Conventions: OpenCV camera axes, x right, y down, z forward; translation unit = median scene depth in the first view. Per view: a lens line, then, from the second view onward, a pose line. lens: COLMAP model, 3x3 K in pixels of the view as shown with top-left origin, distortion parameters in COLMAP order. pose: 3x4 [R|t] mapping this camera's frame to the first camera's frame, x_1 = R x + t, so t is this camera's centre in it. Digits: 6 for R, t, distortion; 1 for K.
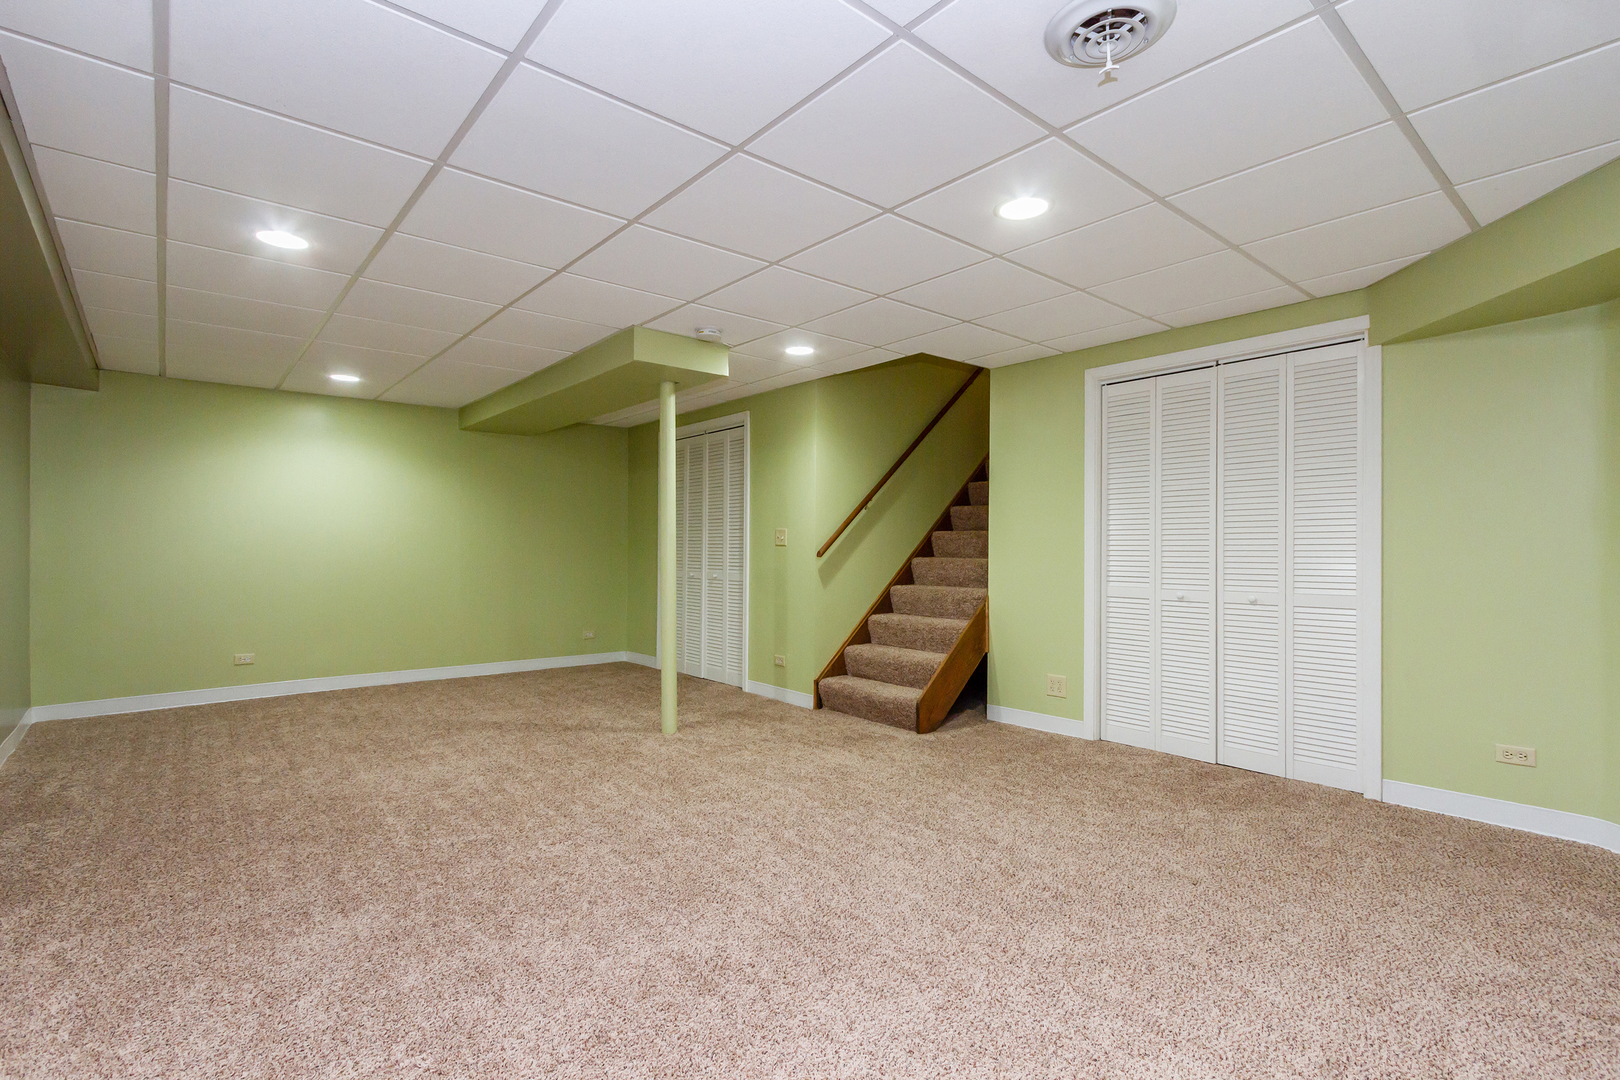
lens RADIAL K [[747.7, 0, 802.3], [0, 747.7, 547.6], [0, 0, 1]] dist [0.002697, -0.000116]
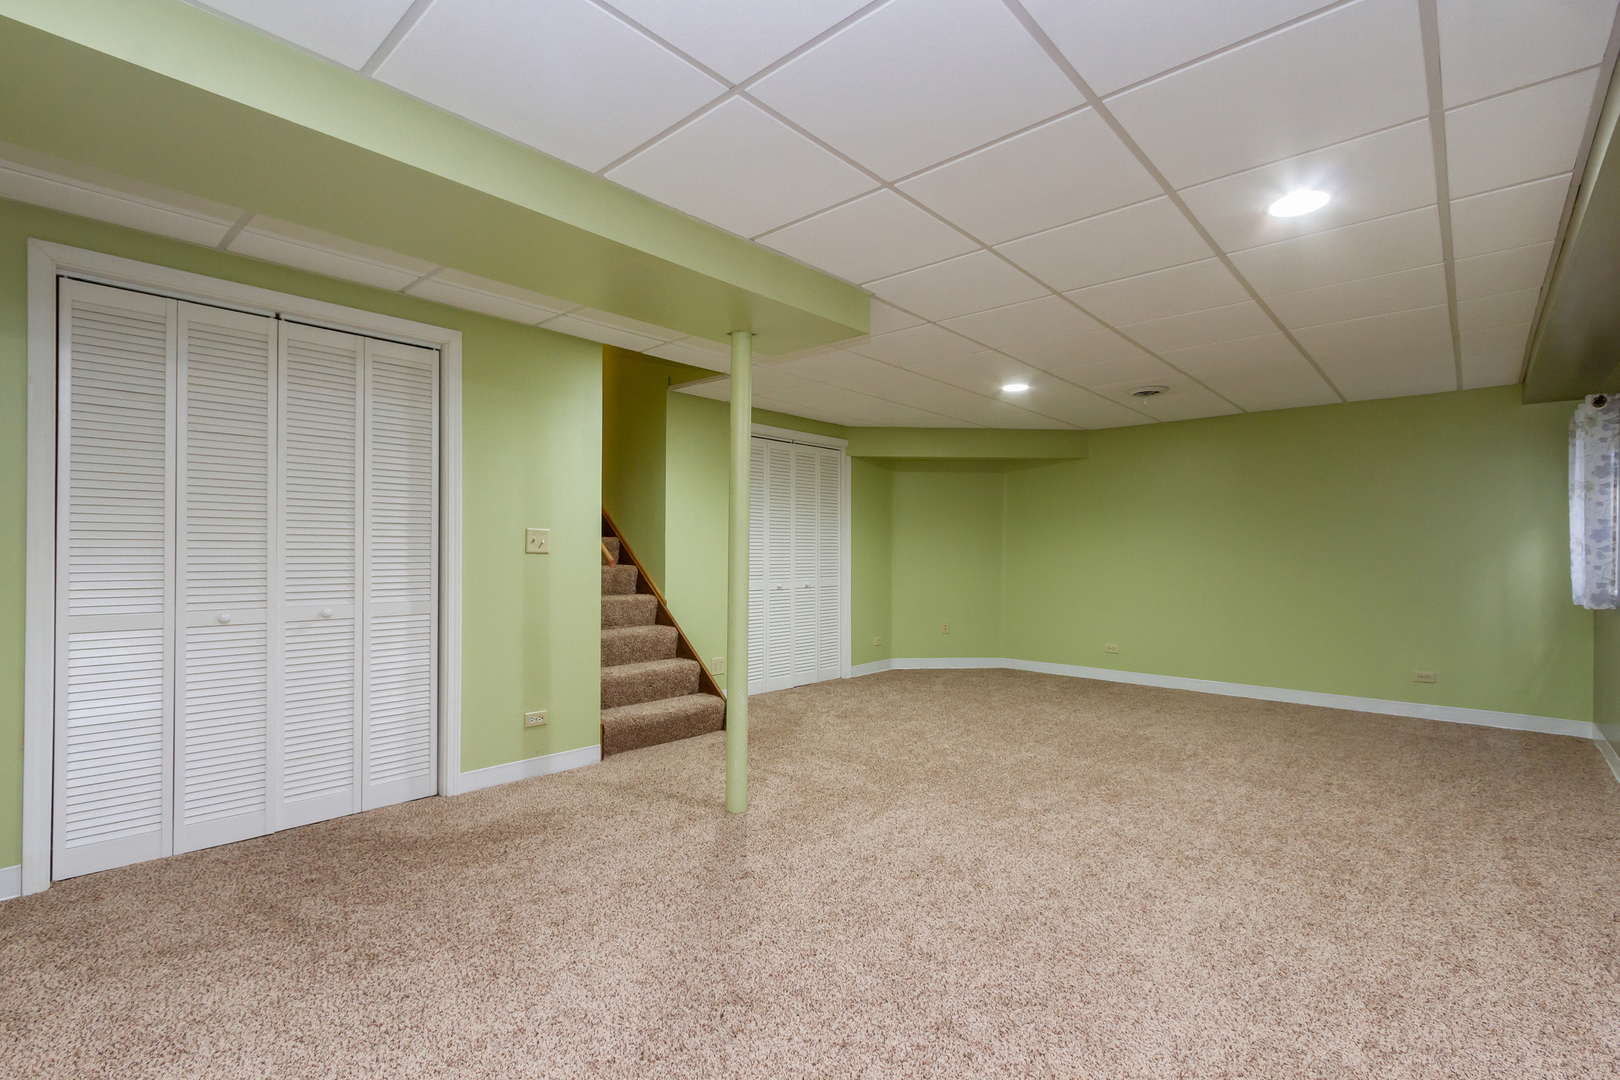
lens RADIAL K [[747.7, 0, 802.3], [0, 747.7, 547.6], [0, 0, 1]] dist [0.002697, -0.000116]
pose [[-0.124115, -0.008676, 0.992230, -0.807670], [-0.021104, 0.999759, 0.006102, -0.020579], [-0.992043, -0.020183, -0.124268, 0.900503]]
